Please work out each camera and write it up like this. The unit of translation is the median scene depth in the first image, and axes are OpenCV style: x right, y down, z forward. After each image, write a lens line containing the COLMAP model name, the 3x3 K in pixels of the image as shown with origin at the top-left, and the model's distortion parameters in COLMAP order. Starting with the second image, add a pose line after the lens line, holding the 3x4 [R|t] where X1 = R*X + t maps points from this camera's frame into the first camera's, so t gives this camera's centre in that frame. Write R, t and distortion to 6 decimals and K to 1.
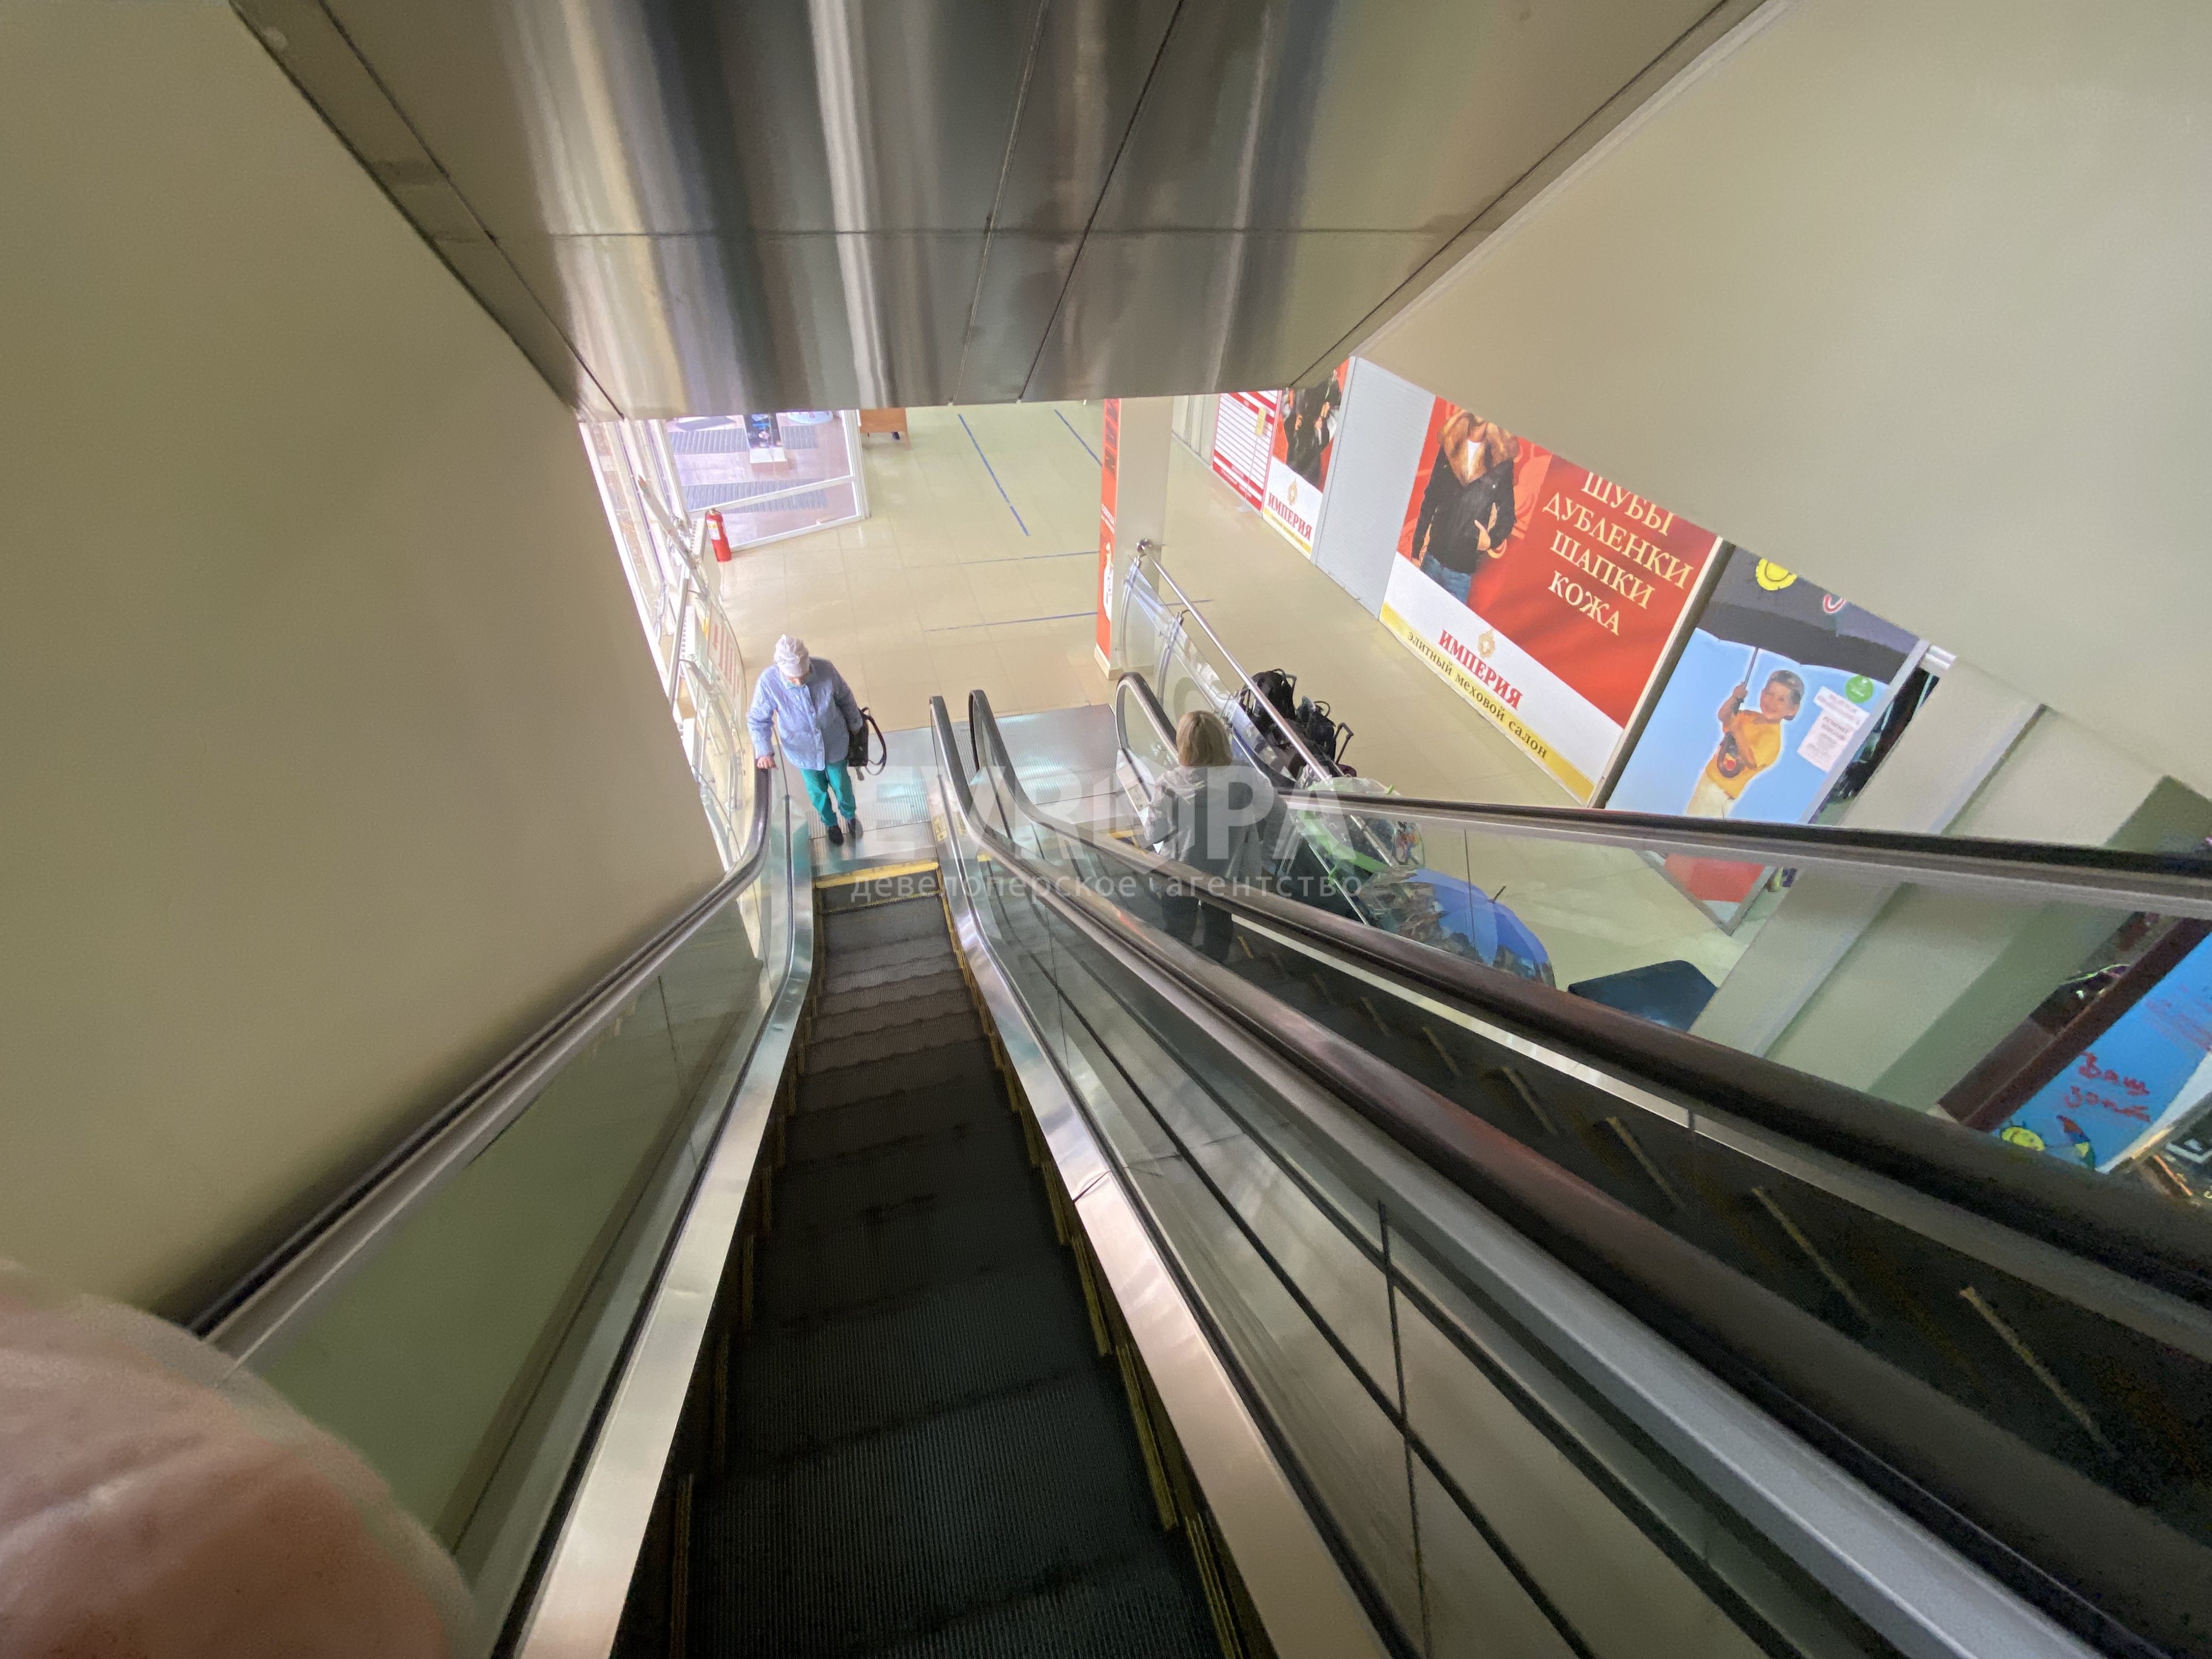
lens RADIAL K [[900.7, 0, 1103.8], [0, 900.7, 822.1], [0, 0, 1]] dist [-0.001482, -0.000078]
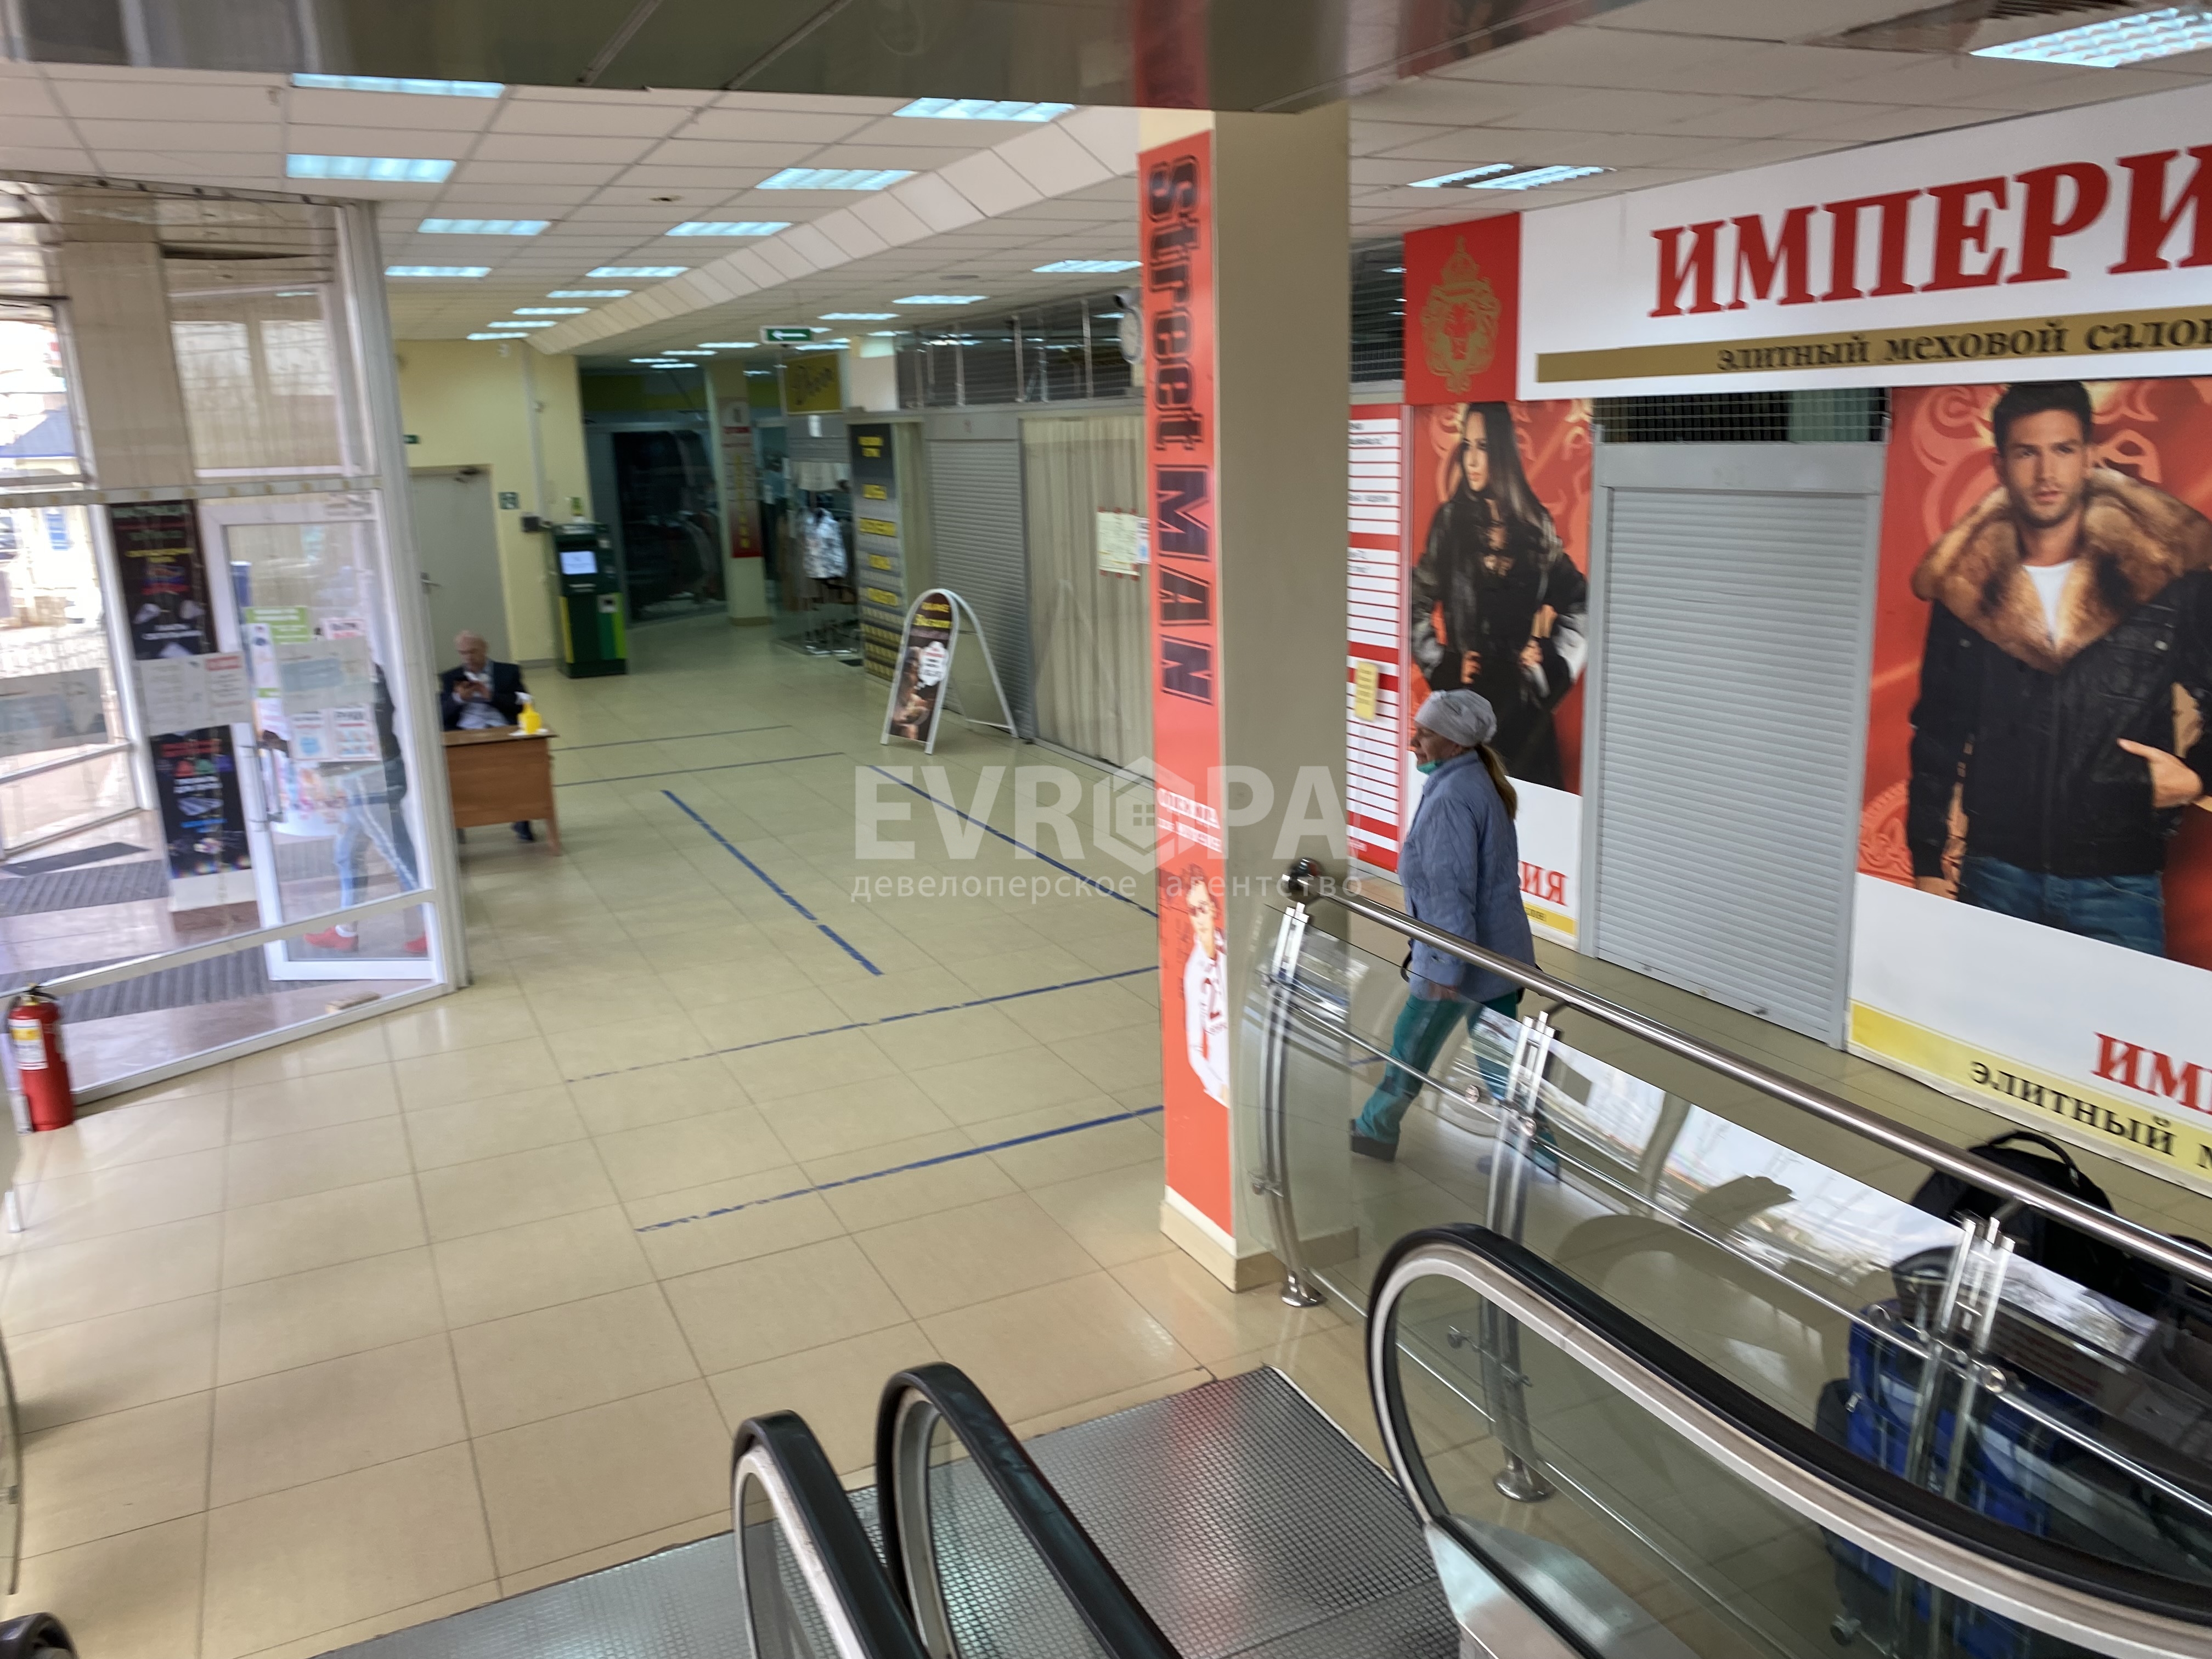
lens RADIAL K [[1696.1, 0, 1103.1], [0, 1696.1, 830.5], [0, 0, 1]] dist [0.016655, 0.003831]
pose [[0.986301, -0.095743, 0.134328, -0.104977], [0.144510, 0.894191, -0.423721, -0.052526], [-0.079546, 0.437328, 0.895777, 0.373637]]
